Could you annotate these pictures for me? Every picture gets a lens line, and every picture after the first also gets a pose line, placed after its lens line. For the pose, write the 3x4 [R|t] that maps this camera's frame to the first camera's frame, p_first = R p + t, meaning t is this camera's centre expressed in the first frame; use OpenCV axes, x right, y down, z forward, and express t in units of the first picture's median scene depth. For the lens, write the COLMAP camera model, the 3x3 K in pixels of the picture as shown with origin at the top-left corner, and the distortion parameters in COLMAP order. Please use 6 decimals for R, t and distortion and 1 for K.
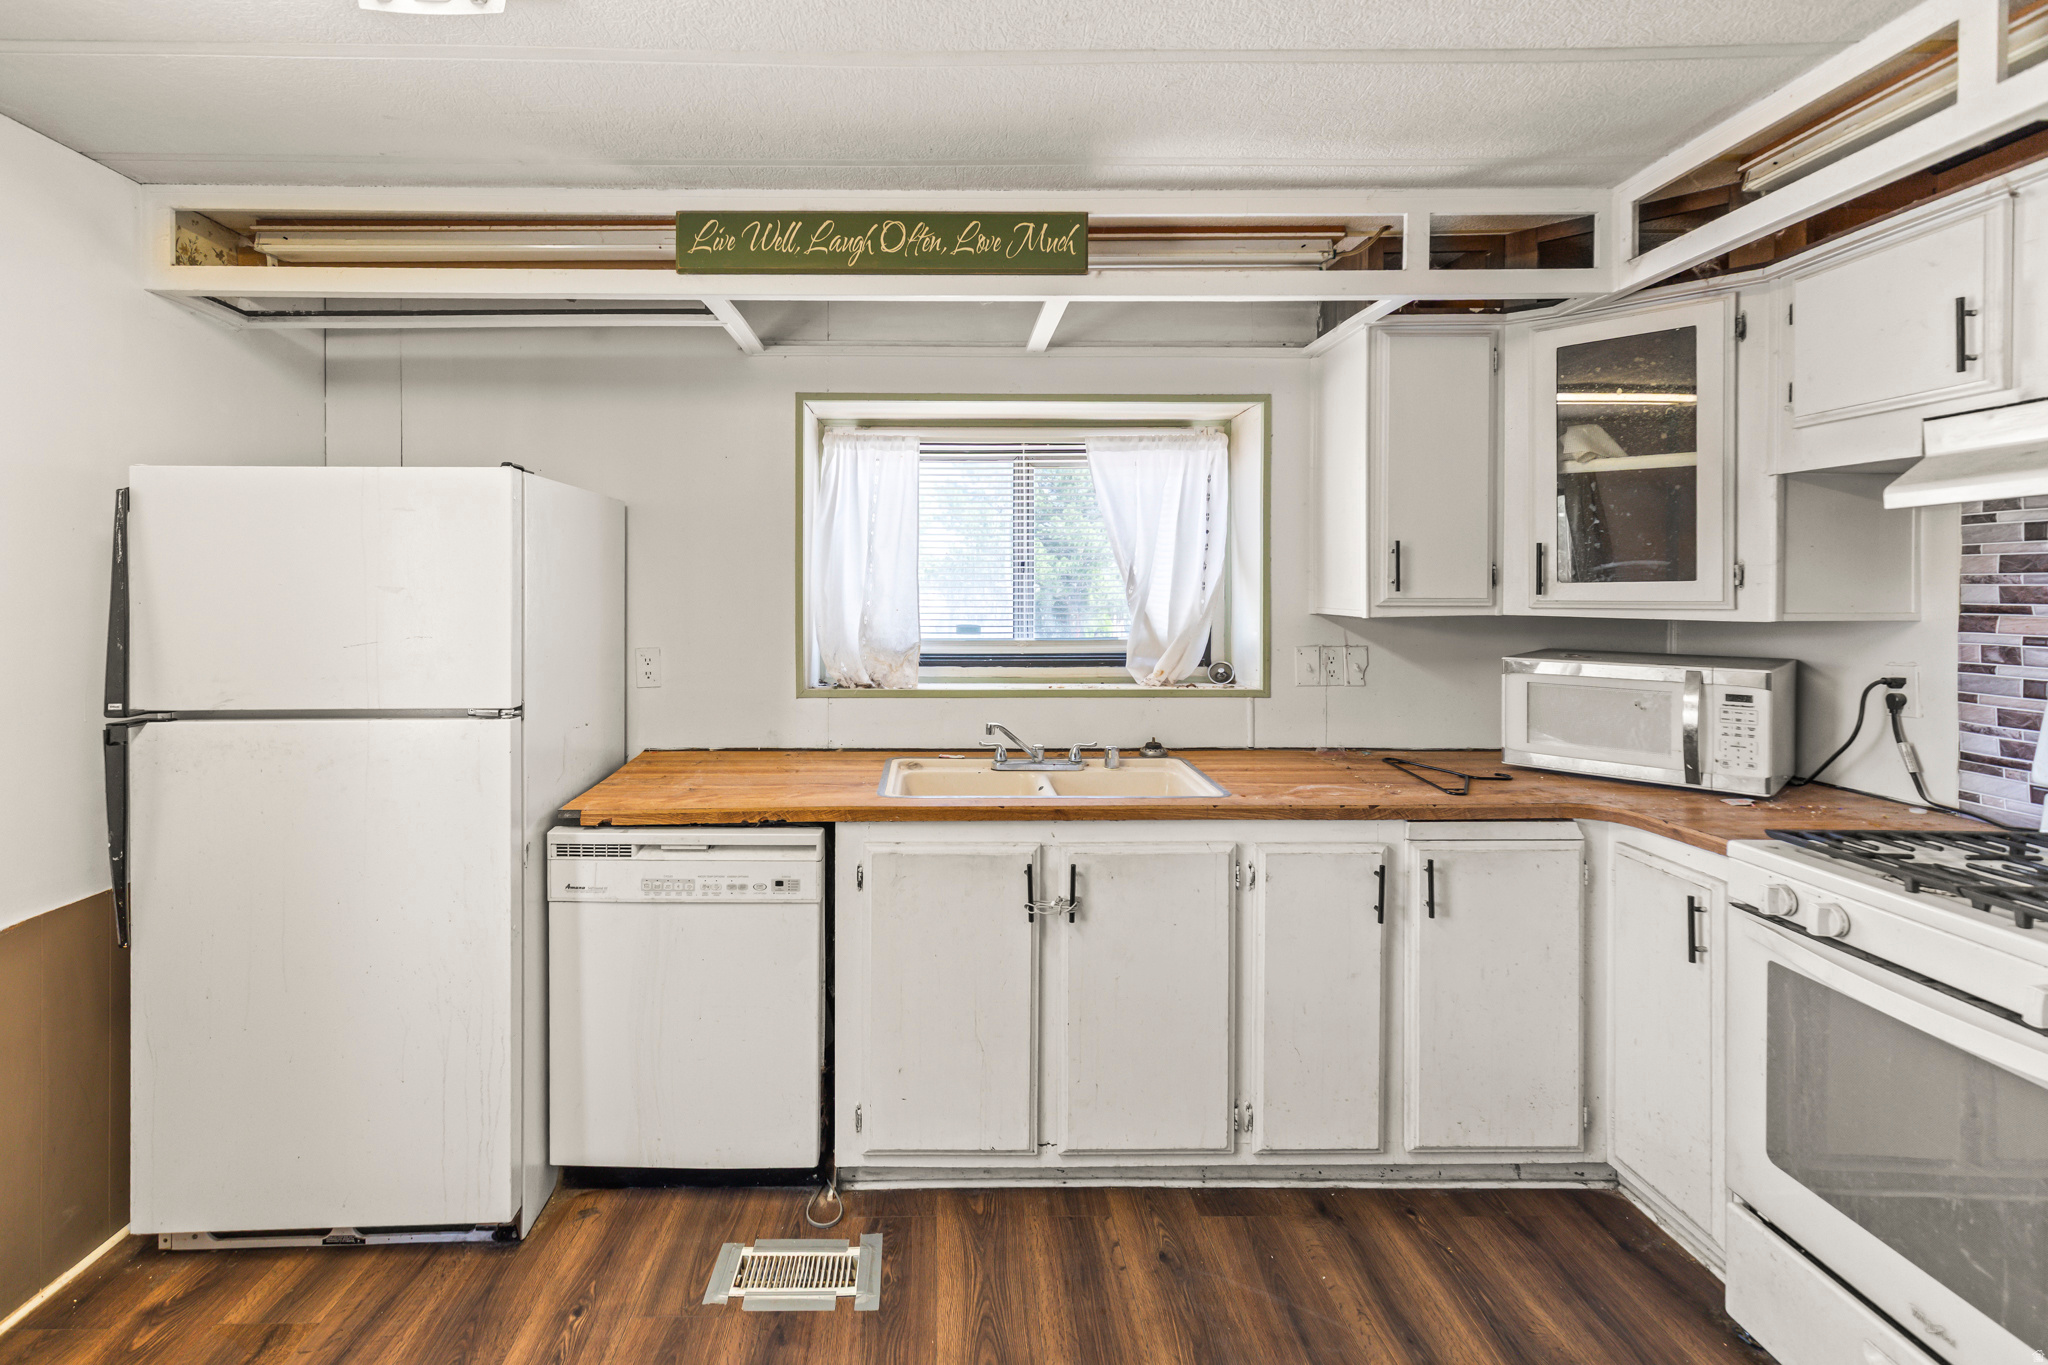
lens RADIAL K [[944.6, 0, 942.0], [0, 944.6, 586.7], [0, 0, 1]] dist [0.005336, 0.000209]
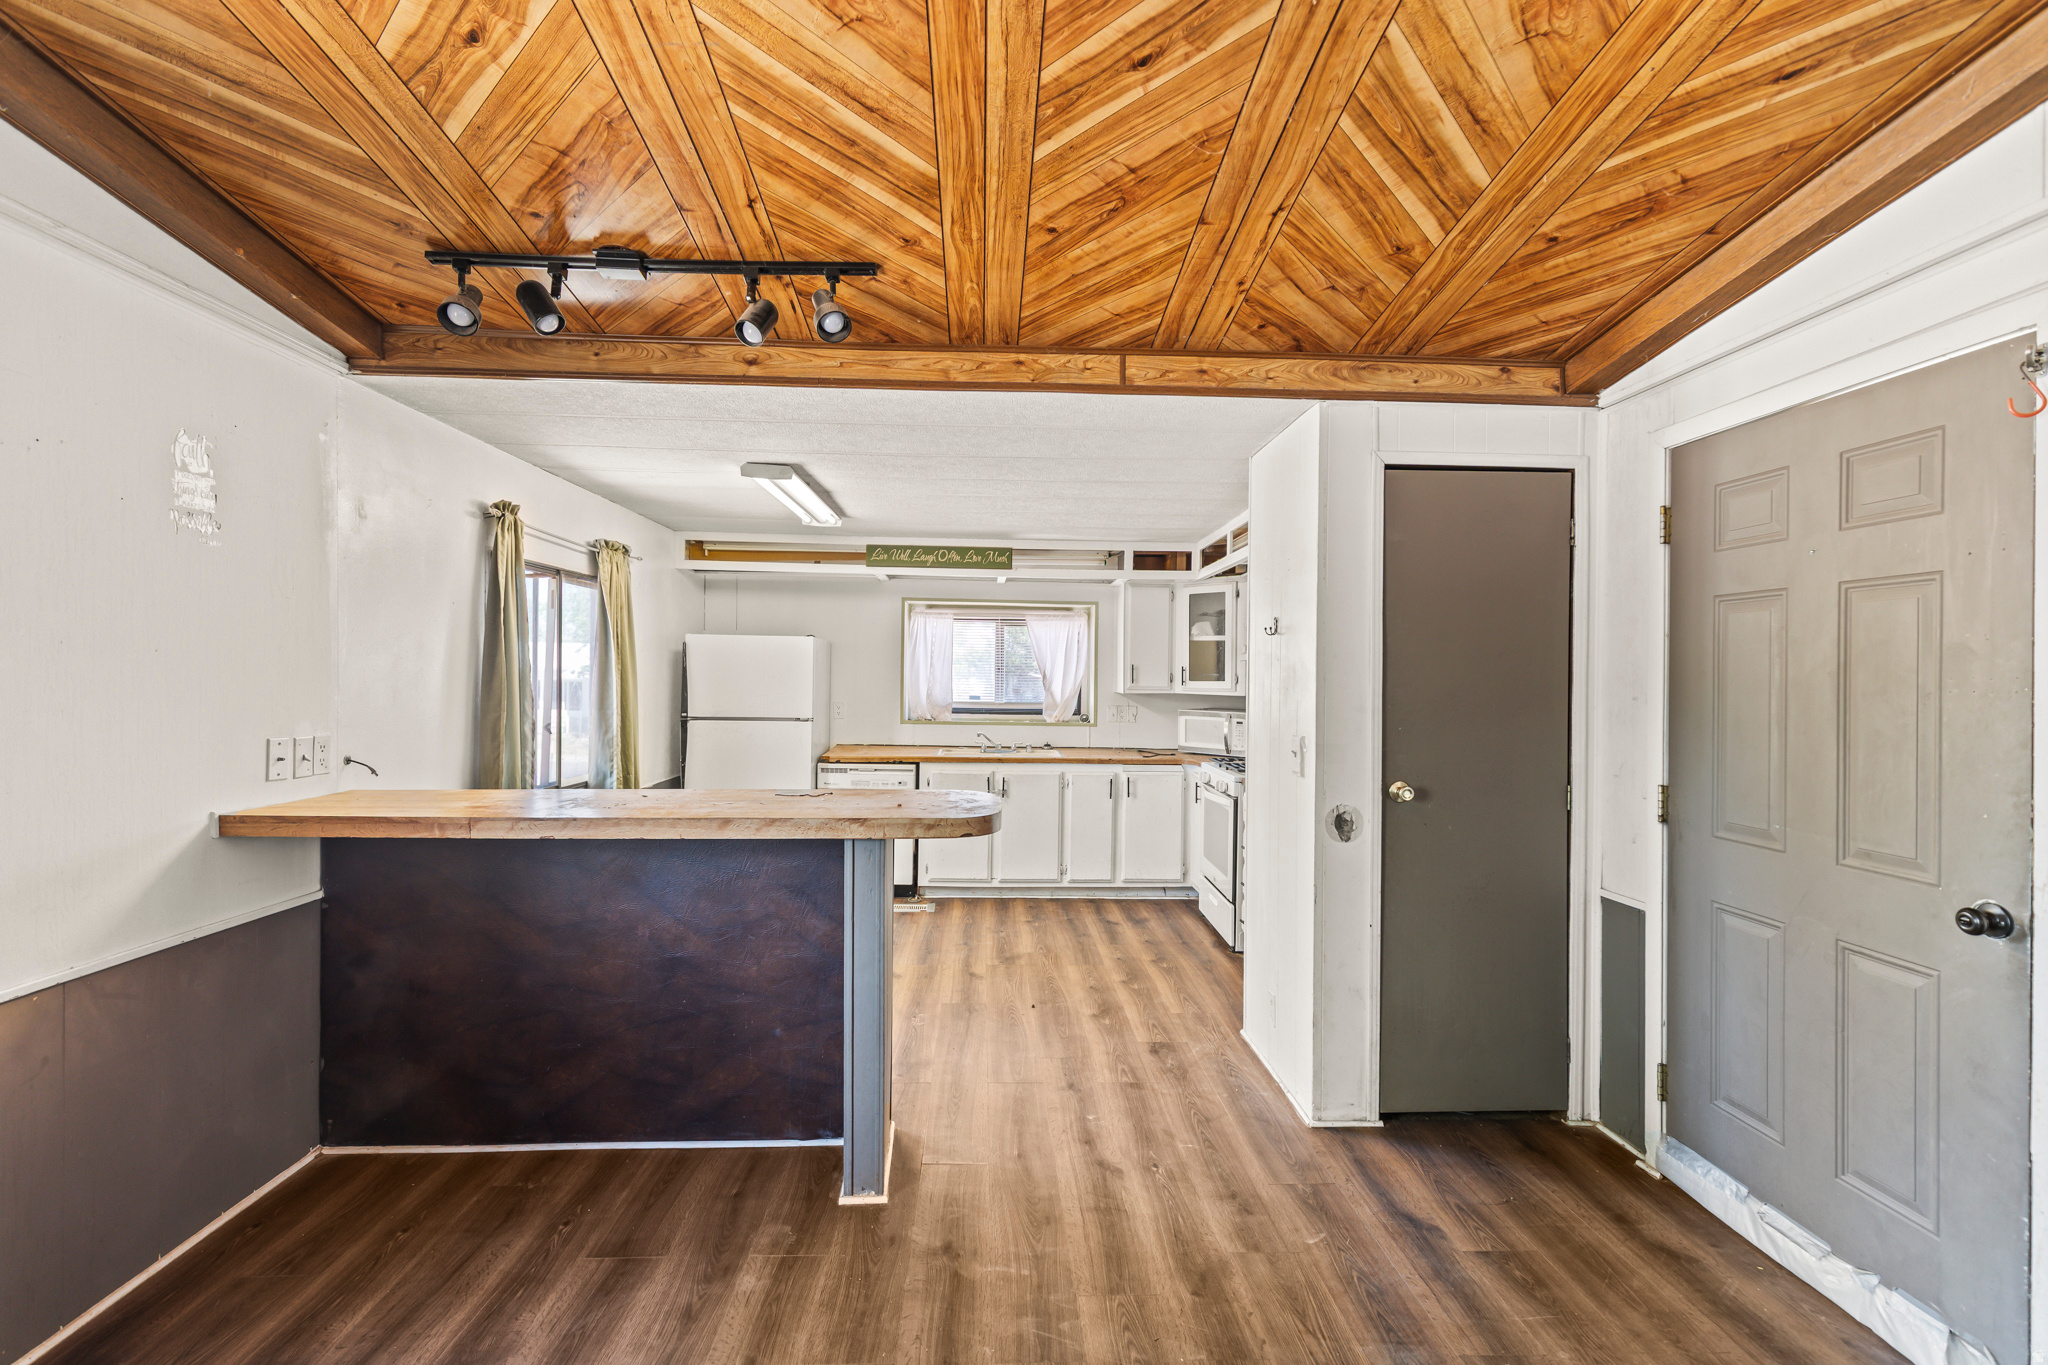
lens RADIAL K [[912.2, 0, 1023.1], [0, 912.2, 678.9], [0, 0, 1]] dist [0.005808, -0.000163]
pose [[0.999000, 0.015114, 0.042081, 0.076539], [-0.015226, 0.999881, 0.002327, -0.009888], [-0.042041, -0.002965, 0.999111, -1.715559]]
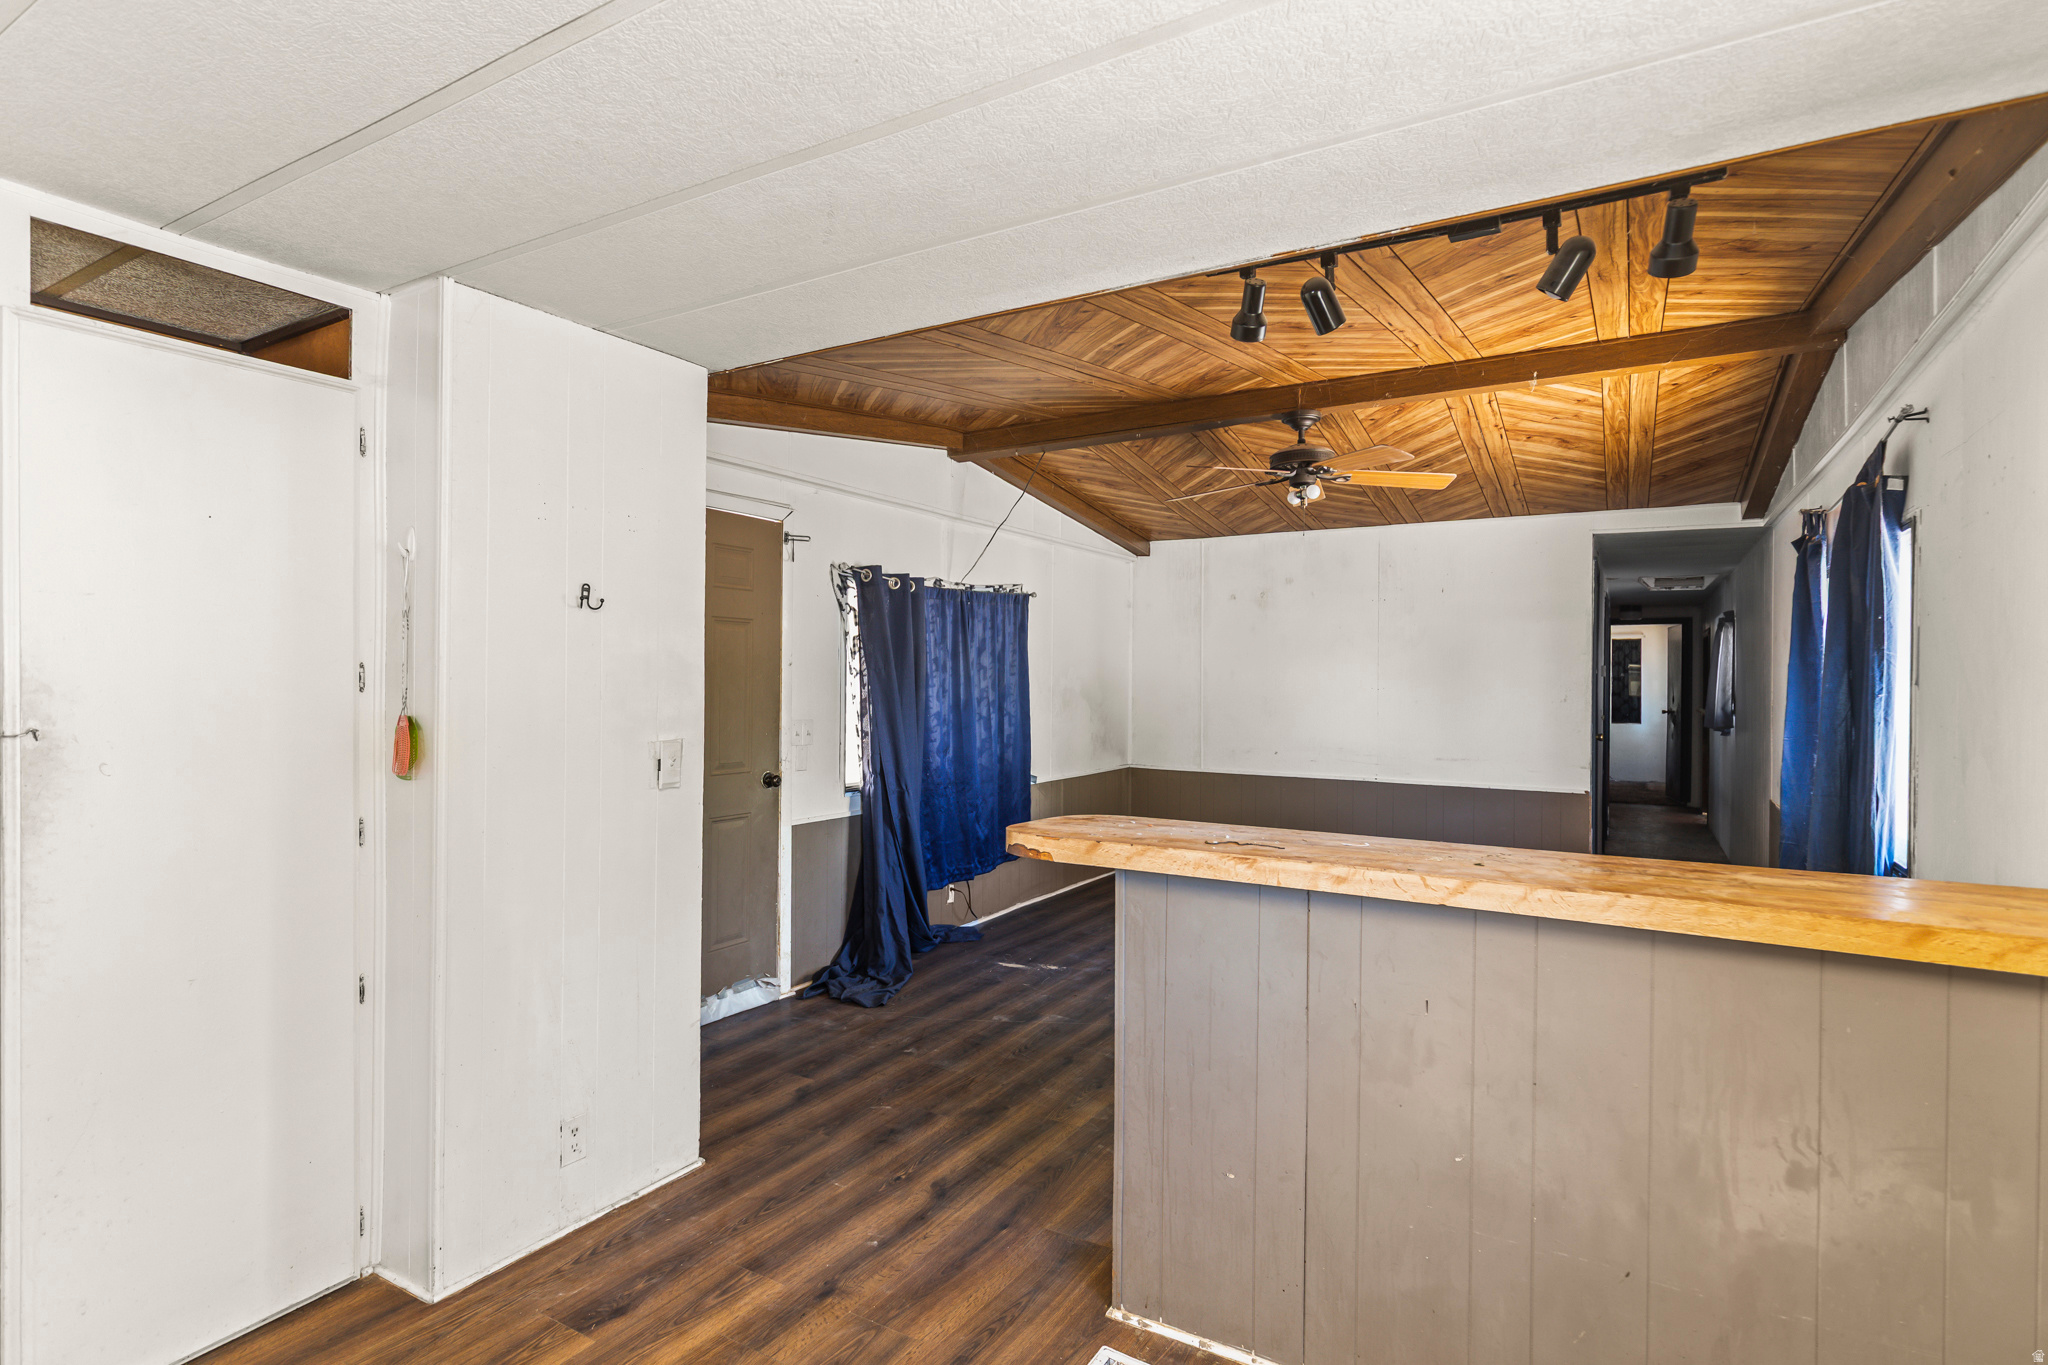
lens RADIAL K [[1022.6, 0, 1024.0], [0, 1022.6, 682.5], [0, 0, 1]] dist [0.000011, 0.000557]
pose [[-0.857279, -0.004017, 0.514836, -0.511977], [-0.004892, 0.999988, -0.000343, -0.002016], [-0.514828, -0.002813, -0.857289, 0.577612]]
